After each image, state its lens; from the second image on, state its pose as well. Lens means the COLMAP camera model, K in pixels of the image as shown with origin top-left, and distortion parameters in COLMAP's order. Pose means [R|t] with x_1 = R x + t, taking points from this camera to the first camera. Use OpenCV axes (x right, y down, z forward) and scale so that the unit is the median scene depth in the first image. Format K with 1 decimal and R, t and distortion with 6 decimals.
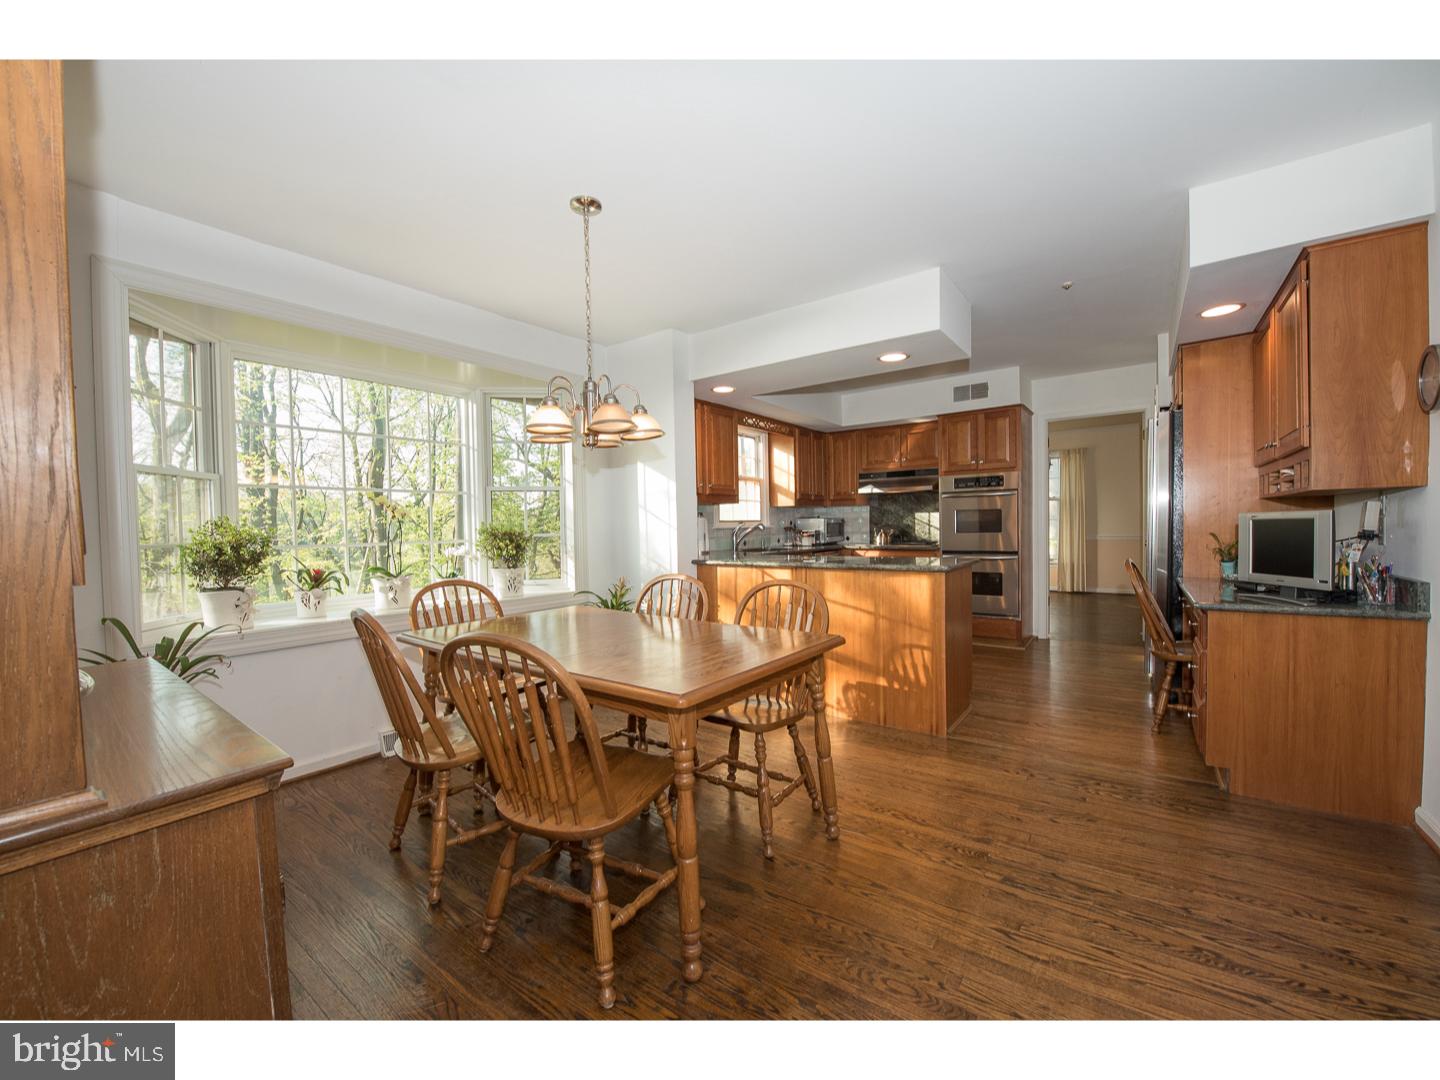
lens RADIAL K [[584.8, 0, 720.0], [0, 584.8, 540.0], [0, 0, 1]] dist [0.000073, 0.000022]
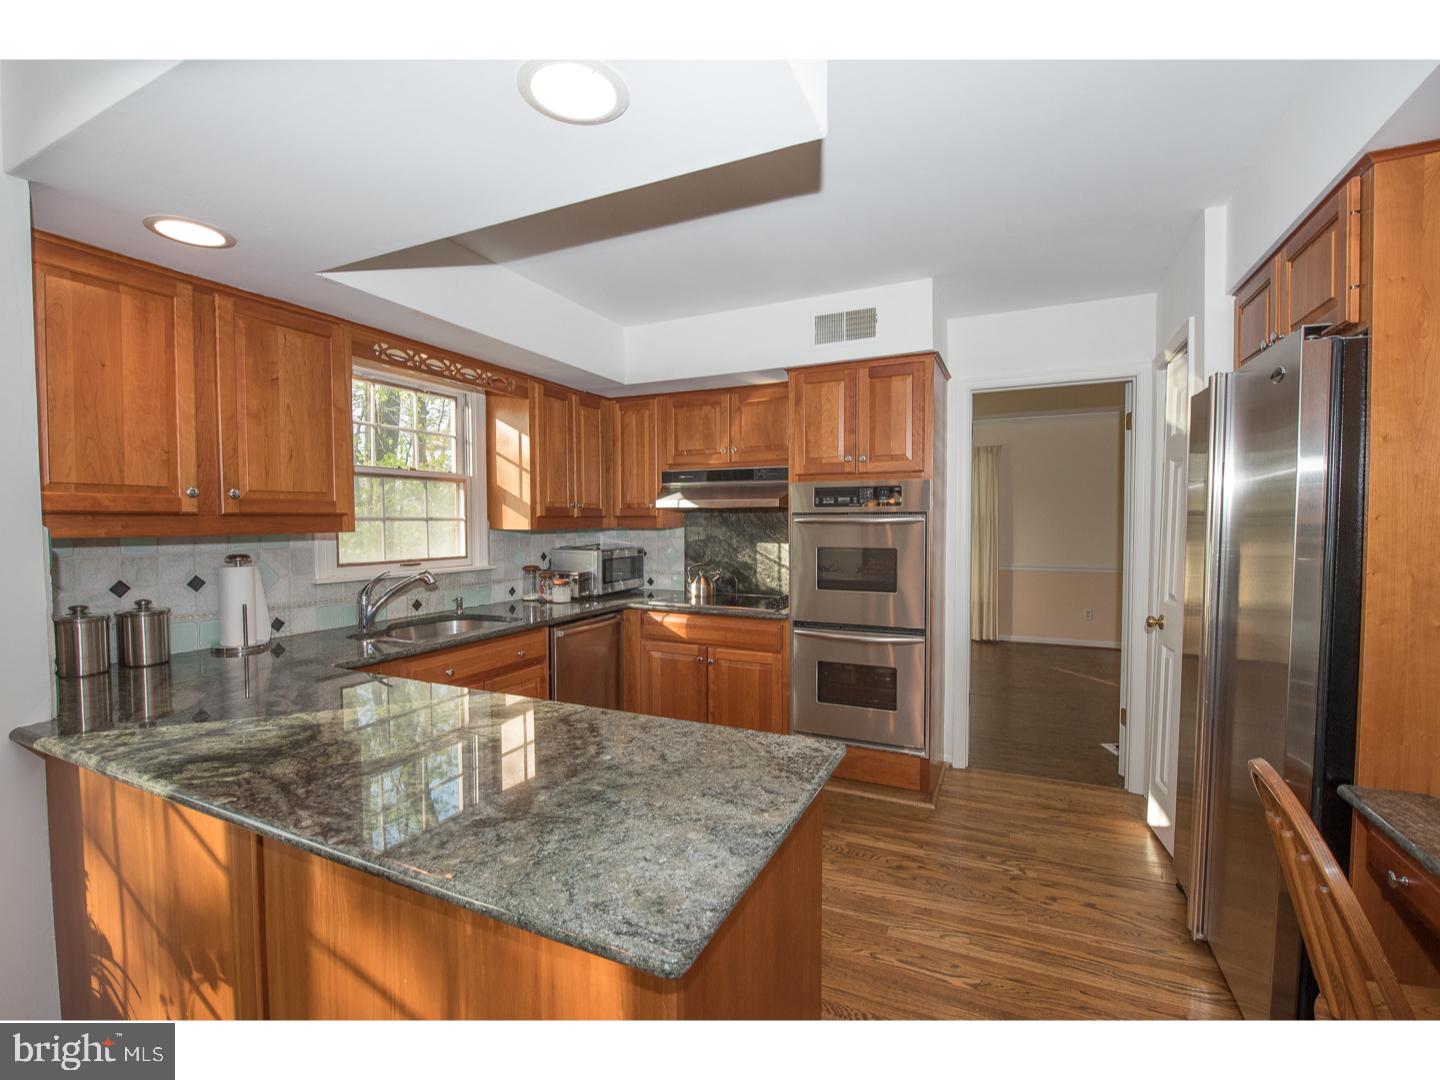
lens RADIAL K [[634.3, 0, 720.0], [0, 634.3, 540.0], [0, 0, 1]] dist [-0.000809, 0.000129]
pose [[0.982062, 0.009985, 0.188293, 0.185516], [-0.010545, 0.999942, 0.001977, -0.051797], [-0.188263, -0.003927, 0.982111, 0.401324]]
